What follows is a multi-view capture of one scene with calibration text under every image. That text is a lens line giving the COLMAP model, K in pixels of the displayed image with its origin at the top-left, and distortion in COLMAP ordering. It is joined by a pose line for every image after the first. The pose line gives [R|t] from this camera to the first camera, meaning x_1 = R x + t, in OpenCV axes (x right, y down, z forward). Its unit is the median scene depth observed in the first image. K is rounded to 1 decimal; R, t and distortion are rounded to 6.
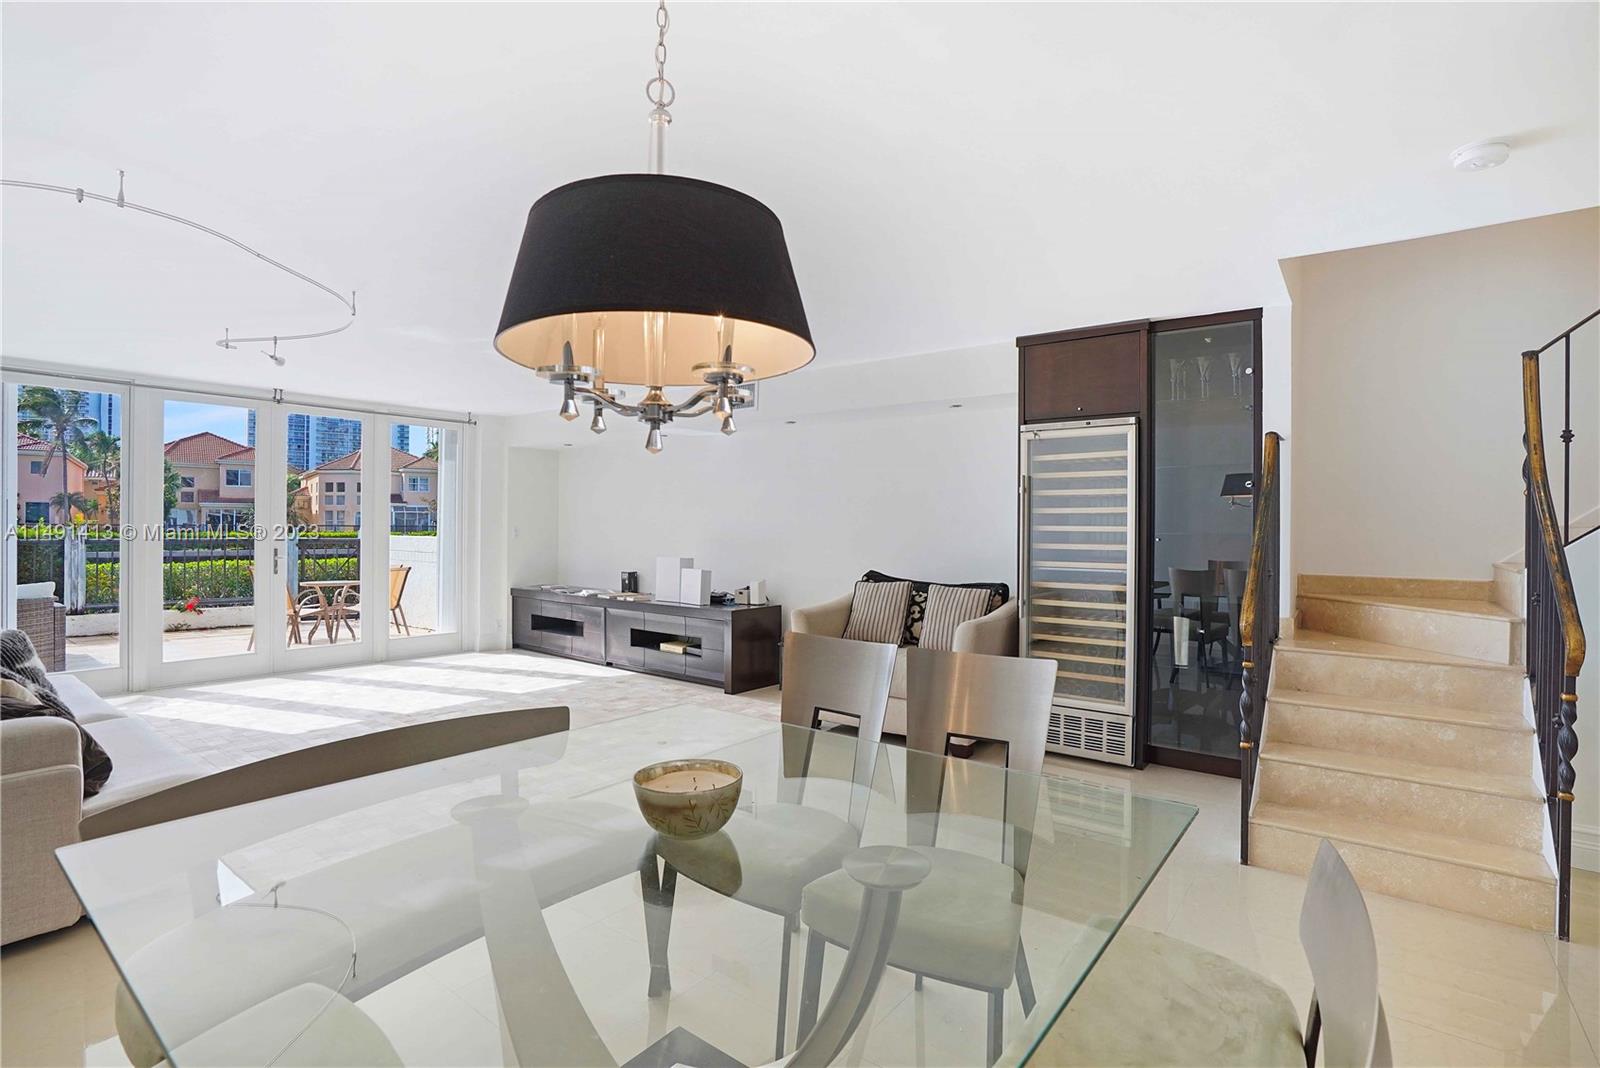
lens RADIAL K [[784.7, 0, 797.8], [0, 784.7, 527.4], [0, 0, 1]] dist [-0.020324, 0.000461]
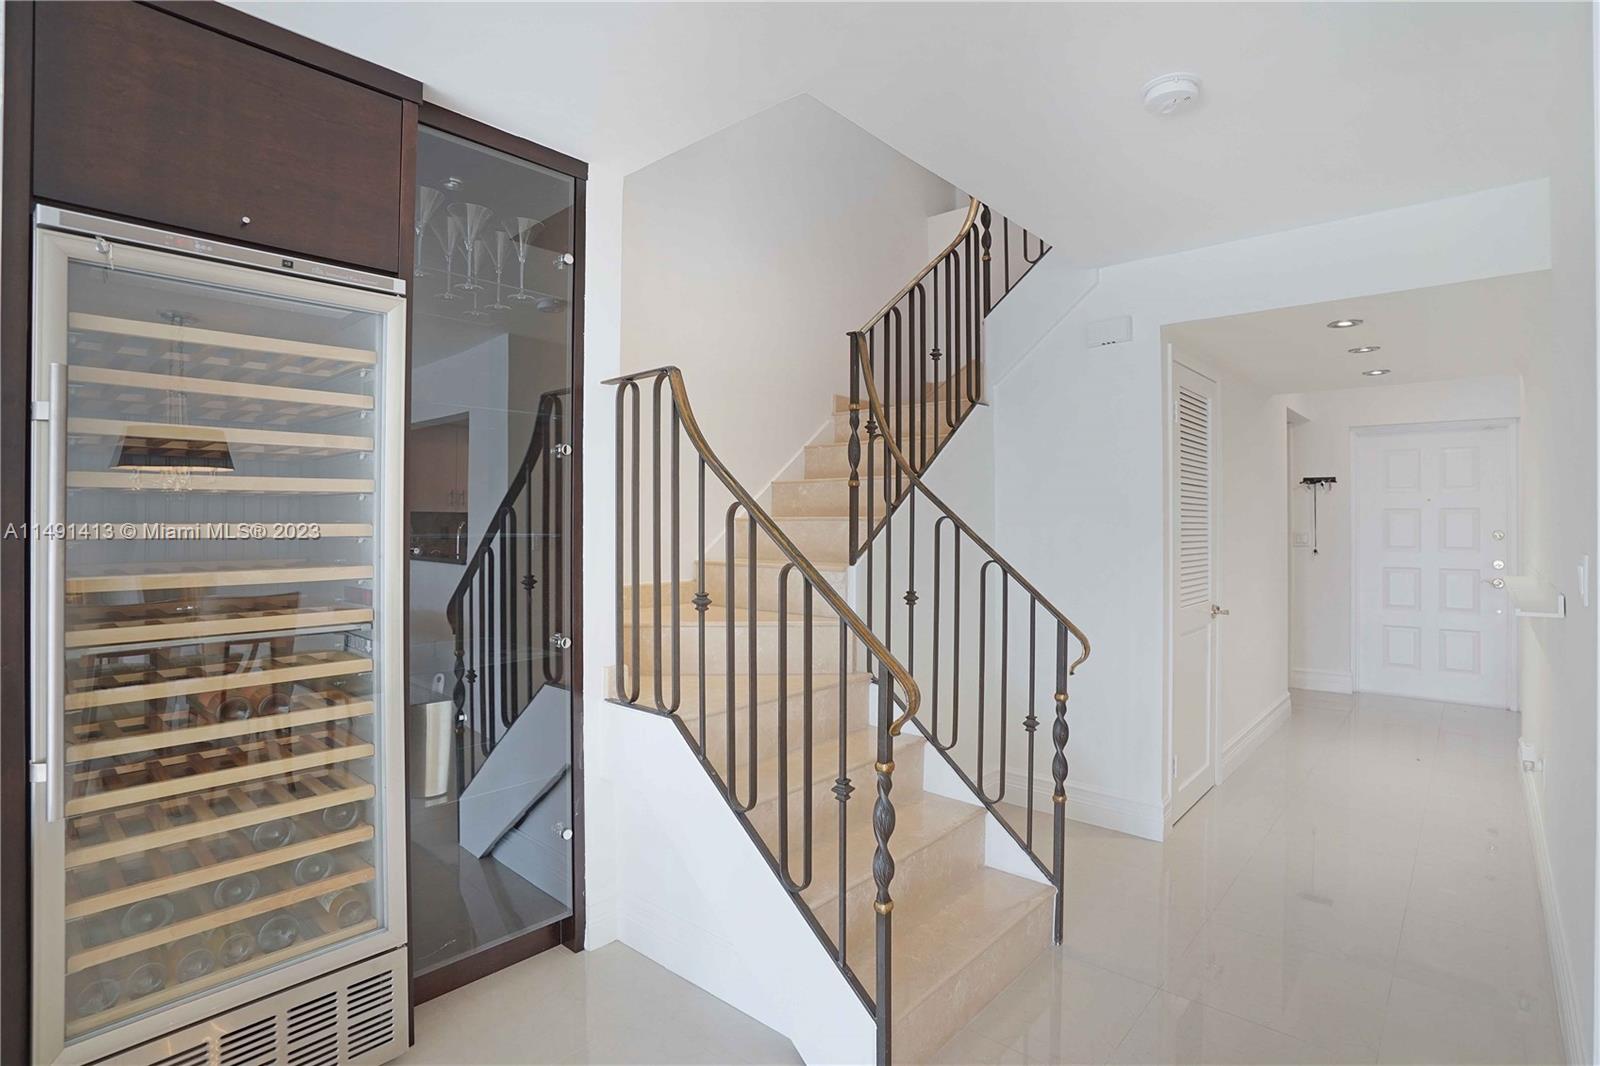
lens RADIAL K [[784.7, 0, 797.8], [0, 784.7, 526.4], [0, 0, 1]] dist [-0.020324, 0.000461]
pose [[0.049286, -0.011085, 0.998723, -0.006738], [0.003433, 0.999934, 0.010929, -0.004624], [-0.998779, 0.002890, 0.049321, 0.740026]]
